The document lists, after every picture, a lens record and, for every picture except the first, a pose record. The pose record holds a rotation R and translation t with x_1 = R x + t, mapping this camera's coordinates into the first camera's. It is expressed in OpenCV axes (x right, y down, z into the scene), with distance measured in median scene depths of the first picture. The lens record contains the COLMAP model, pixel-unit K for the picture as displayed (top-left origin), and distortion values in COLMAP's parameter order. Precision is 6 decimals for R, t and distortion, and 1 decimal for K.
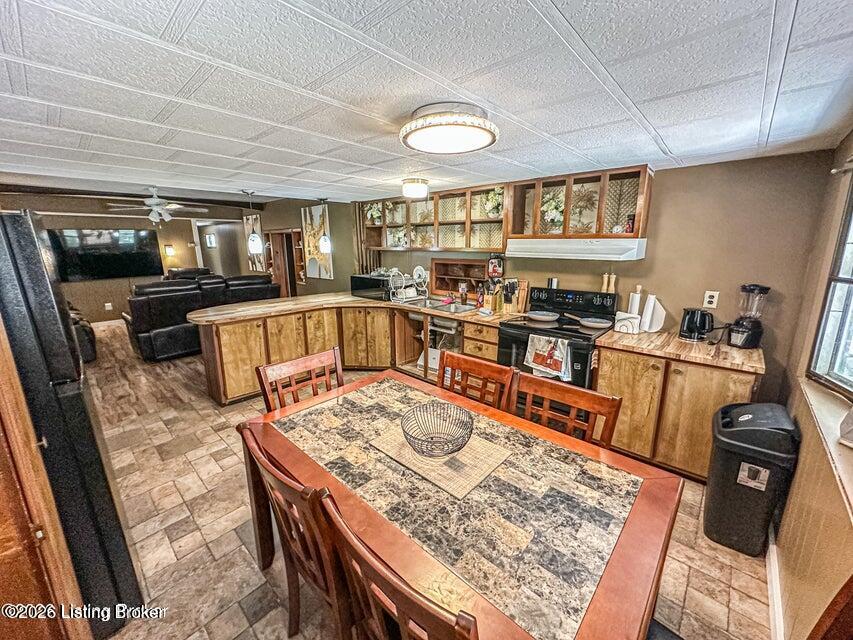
lens RADIAL K [[342.6, 0, 426.5], [0, 342.6, 320.0], [0, 0, 1]] dist [-0.002408, 0.000228]
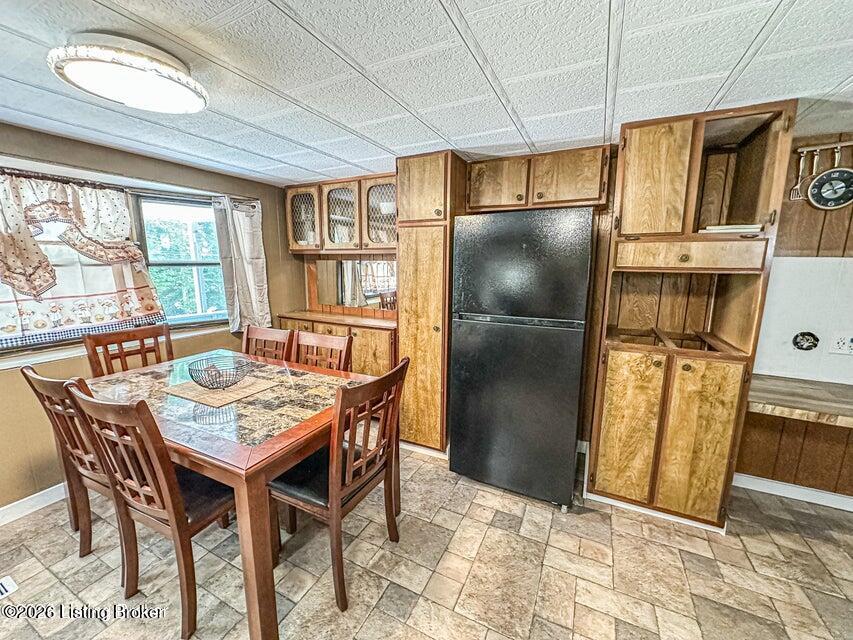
lens RADIAL K [[342.6, 0, 426.5], [0, 342.6, 320.0], [0, 0, 1]] dist [-0.002408, 0.000228]
pose [[-0.960407, 0.052219, -0.273663, -0.304704], [-0.055899, 0.926184, 0.372904, -0.321444], [0.272935, 0.373437, -0.886595, 1.871410]]
